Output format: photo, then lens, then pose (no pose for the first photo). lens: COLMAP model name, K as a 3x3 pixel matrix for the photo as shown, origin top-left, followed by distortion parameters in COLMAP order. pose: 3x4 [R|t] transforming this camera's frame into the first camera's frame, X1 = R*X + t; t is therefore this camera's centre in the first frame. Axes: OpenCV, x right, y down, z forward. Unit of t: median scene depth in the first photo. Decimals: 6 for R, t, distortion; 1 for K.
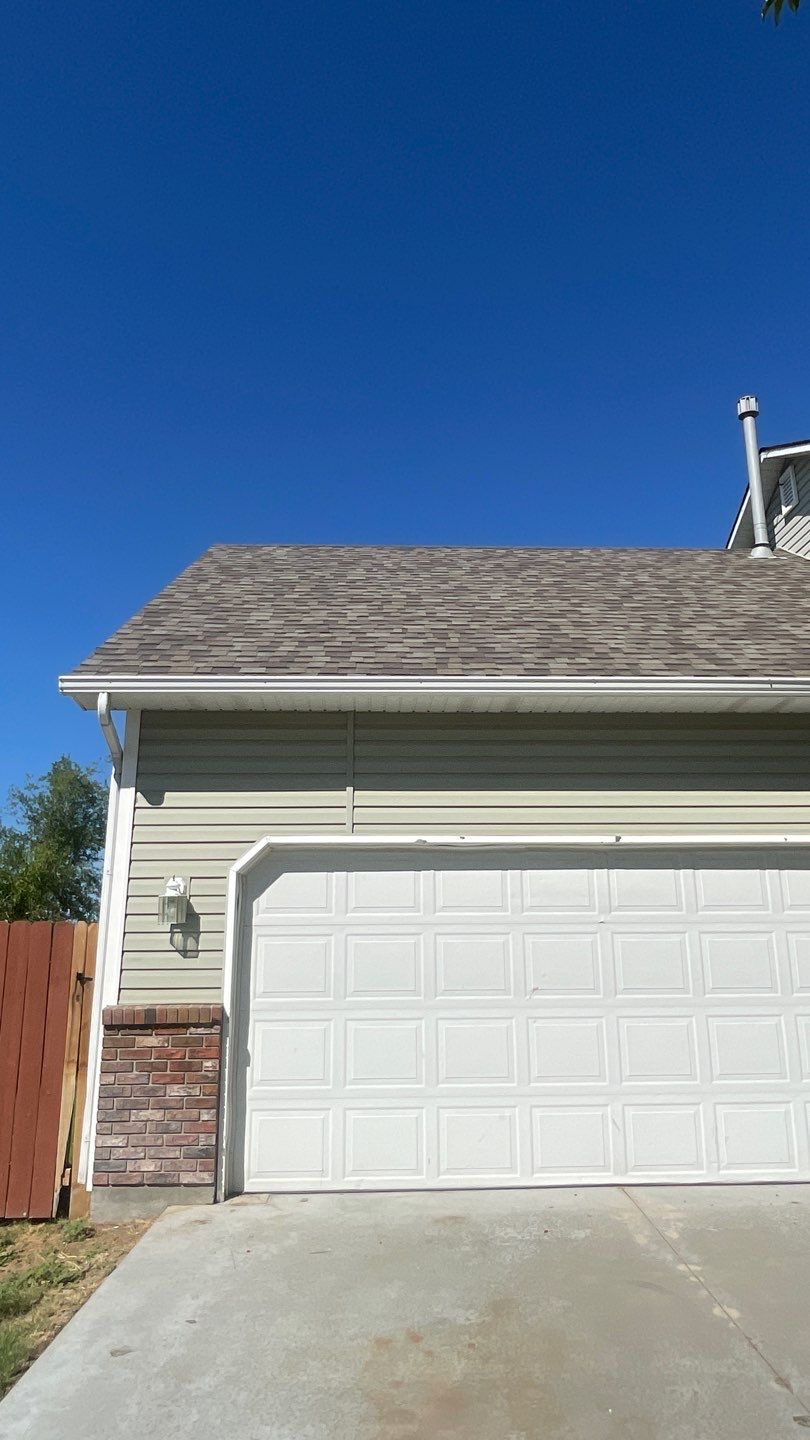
lens RADIAL K [[898.8, 0, 411.8], [0, 898.8, 717.2], [0, 0, 1]] dist [0.005047, 0.000189]
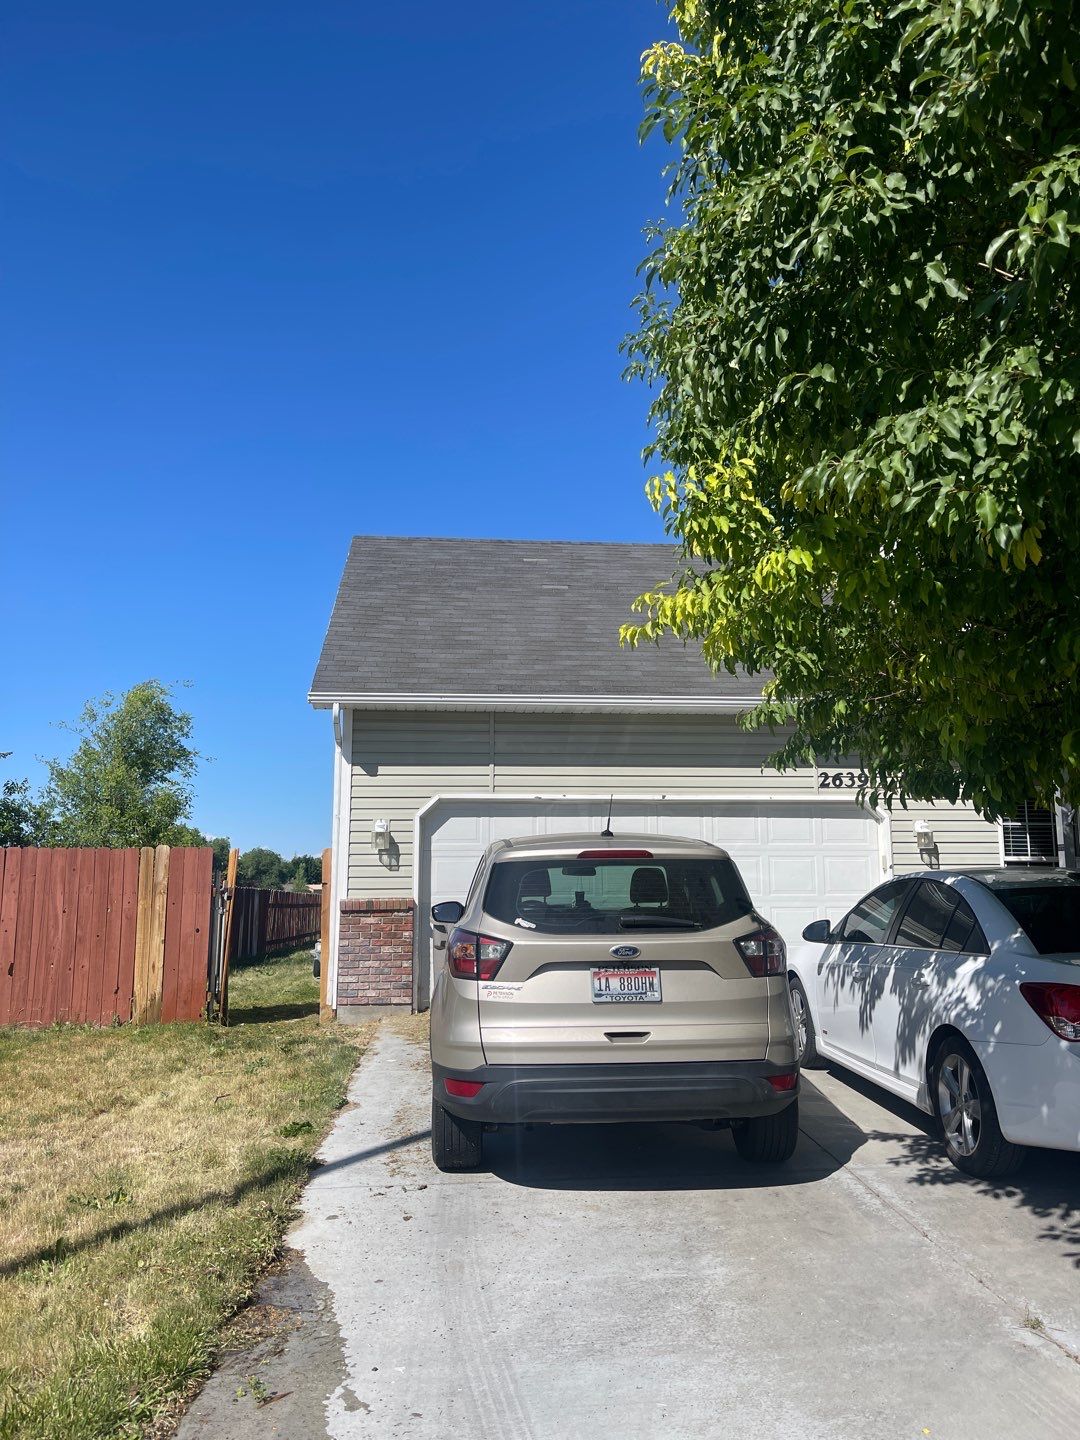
lens RADIAL K [[1065.3, 0, 540.0], [0, 1065.3, 720.0], [0, 0, 1]] dist [0.006049, -0.003450]
pose [[0.998332, 0.011645, 0.056549, -0.082790], [-0.017583, 0.994247, 0.105663, -0.171447], [-0.054993, -0.106481, 0.992793, -0.734861]]
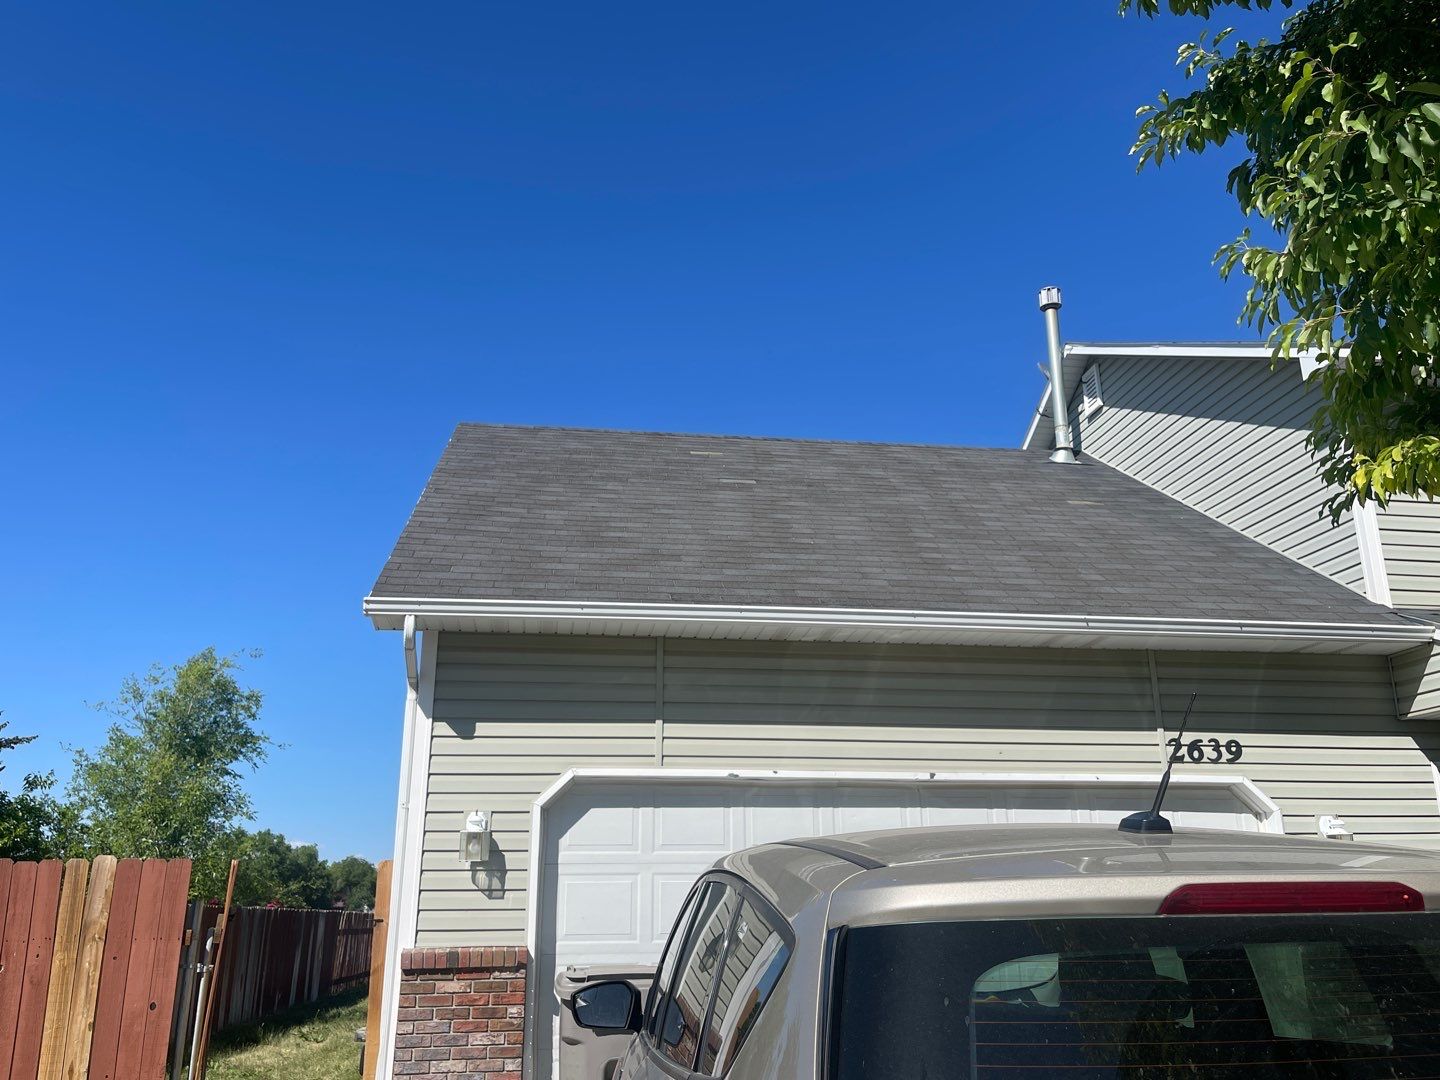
lens RADIAL K [[1140.0, 0, 710.0], [0, 1140.0, 538.1], [0, 0, 1]] dist [0.017382, -0.002384]
pose [[0.995407, 0.030607, 0.090713, -0.120391], [-0.026447, 0.998558, -0.046710, -0.052825], [-0.092011, 0.044096, 0.994781, -0.206196]]
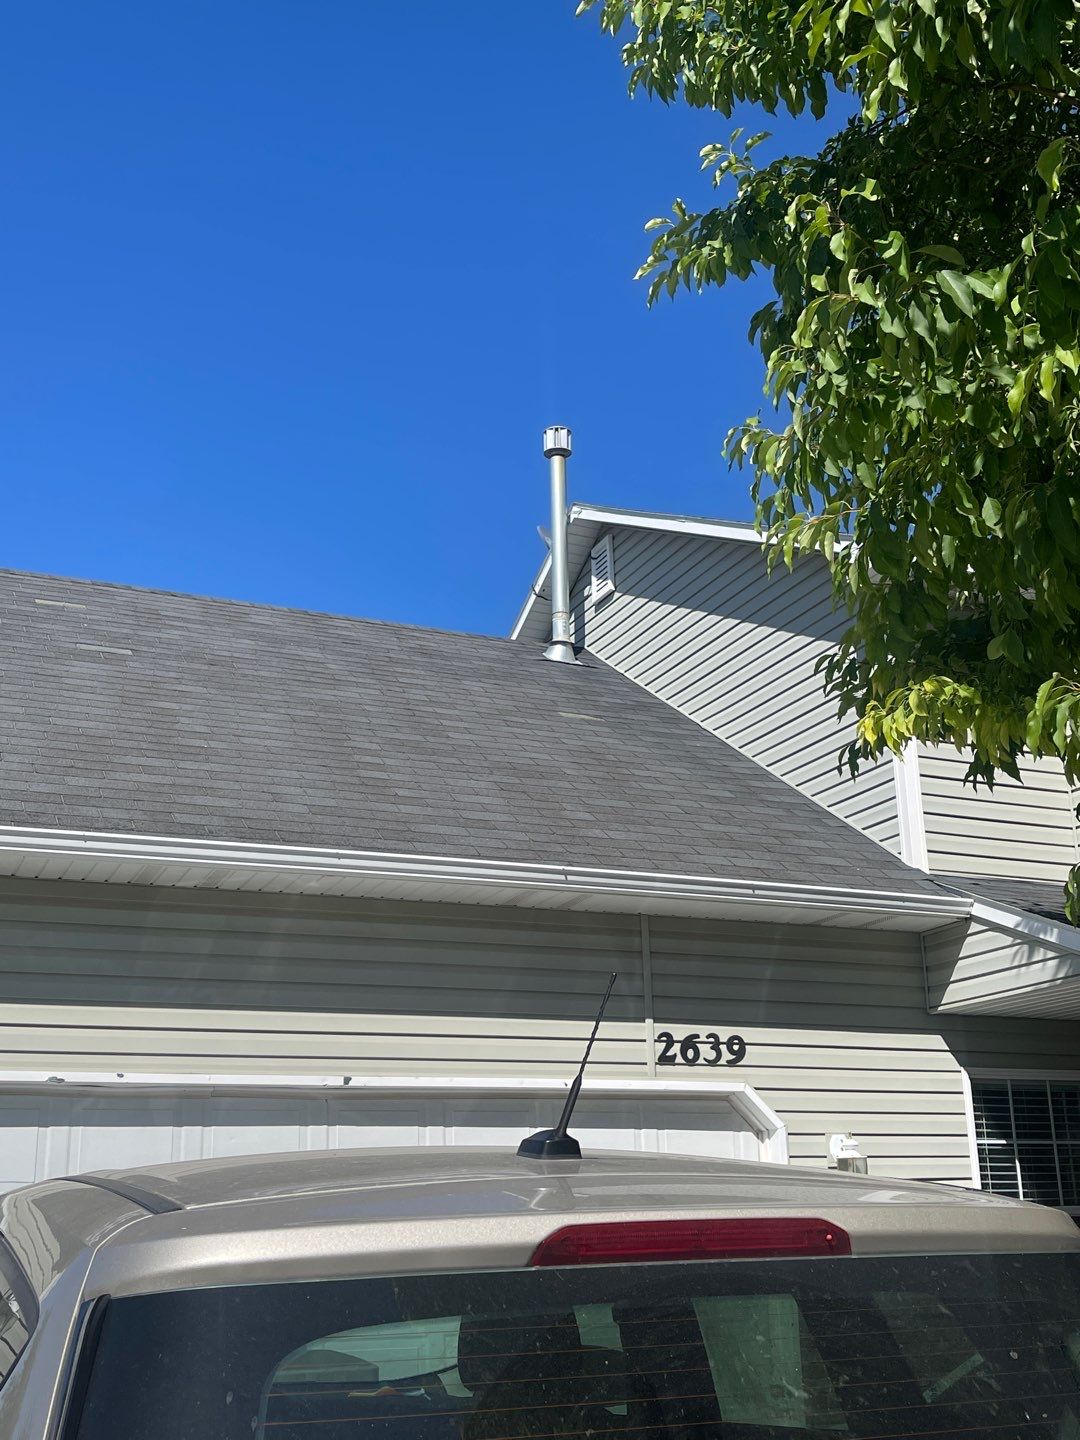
lens RADIAL K [[1592.9, 0, 559.1], [0, 1592.9, 712.6], [0, 0, 1]] dist [0.177496, -0.611702]
pose [[0.922271, 0.102860, 0.372607, -0.106170], [-0.077984, 0.993636, -0.081273, -0.055841], [-0.378596, 0.045899, 0.924423, -0.219290]]
